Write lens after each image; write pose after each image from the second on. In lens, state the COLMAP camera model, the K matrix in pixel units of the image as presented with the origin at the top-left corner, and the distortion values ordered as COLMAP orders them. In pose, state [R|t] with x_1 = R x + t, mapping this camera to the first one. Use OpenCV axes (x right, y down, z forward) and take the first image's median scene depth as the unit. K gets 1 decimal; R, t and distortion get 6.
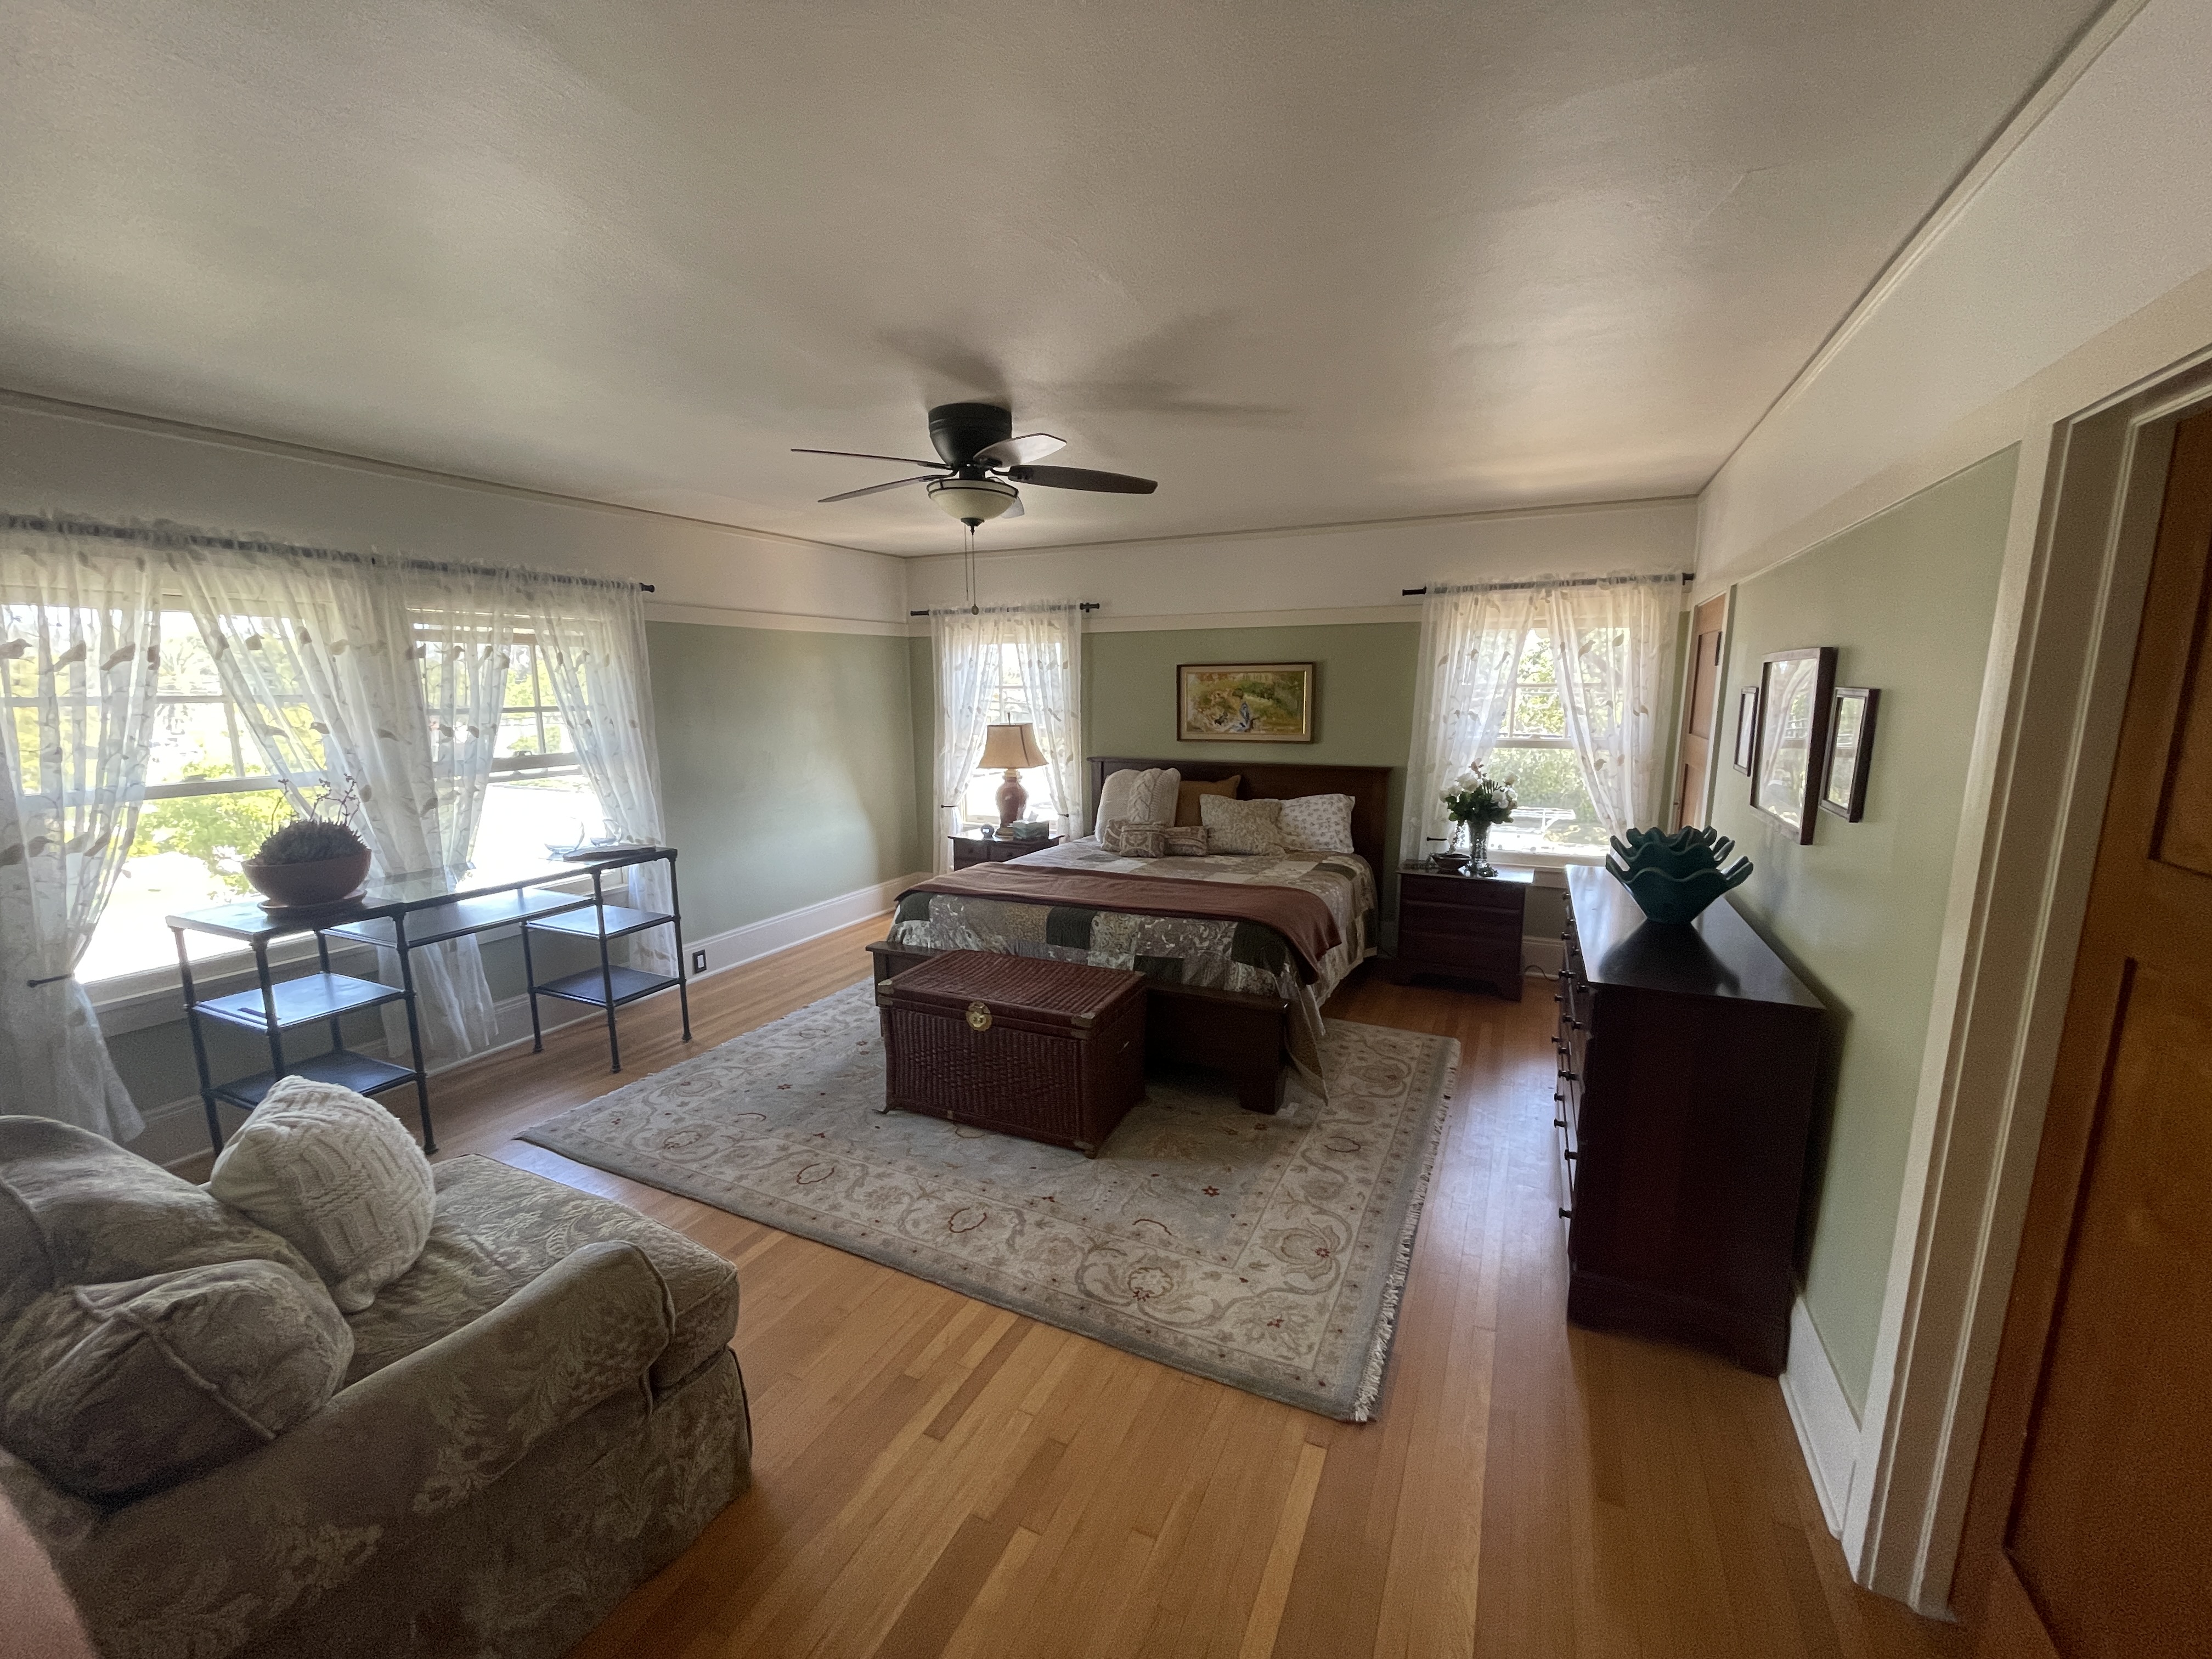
lens RADIAL K [[881.3, 0, 1106.0], [0, 881.3, 829.5], [0, 0, 1]] dist [-0.000719, -0.000071]
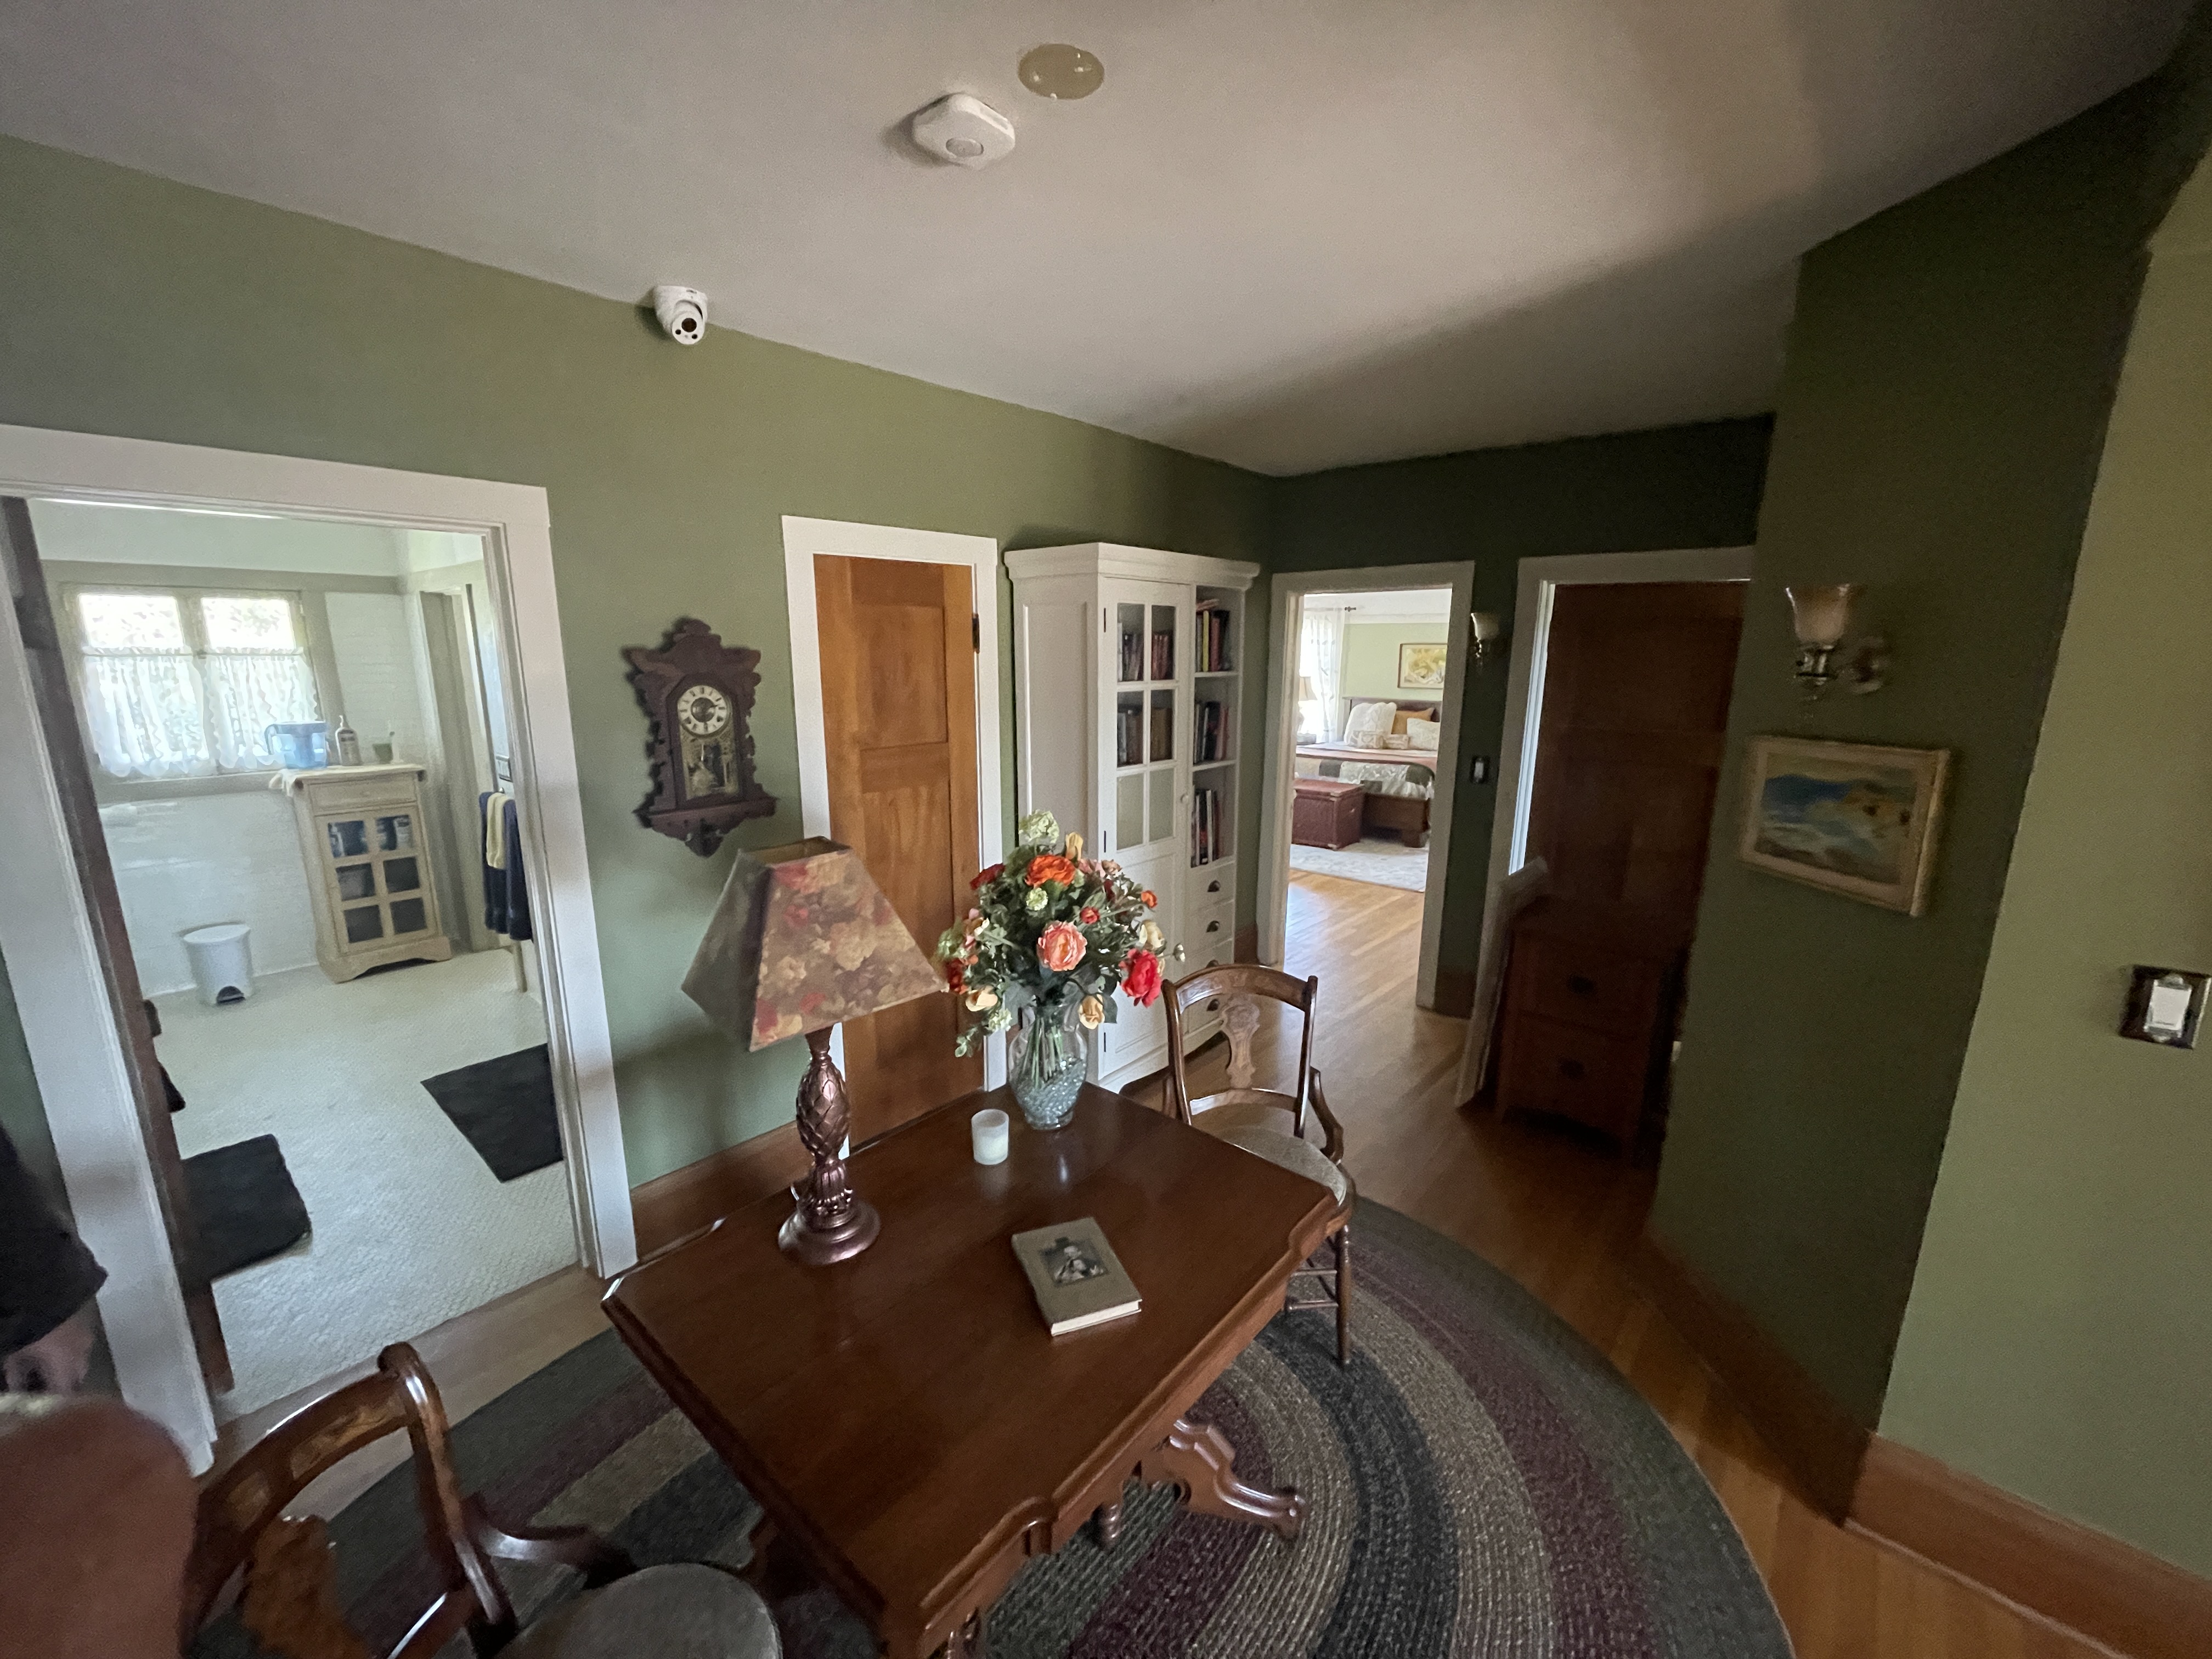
lens RADIAL K [[881.3, 0, 1106.0], [0, 881.3, 829.5], [0, 0, 1]] dist [-0.000719, -0.000071]
pose [[0.961471, 0.066025, -0.266858, 0.014452], [-0.054771, 0.997276, 0.049408, 0.158324], [0.269393, -0.032889, 0.962468, -1.069610]]
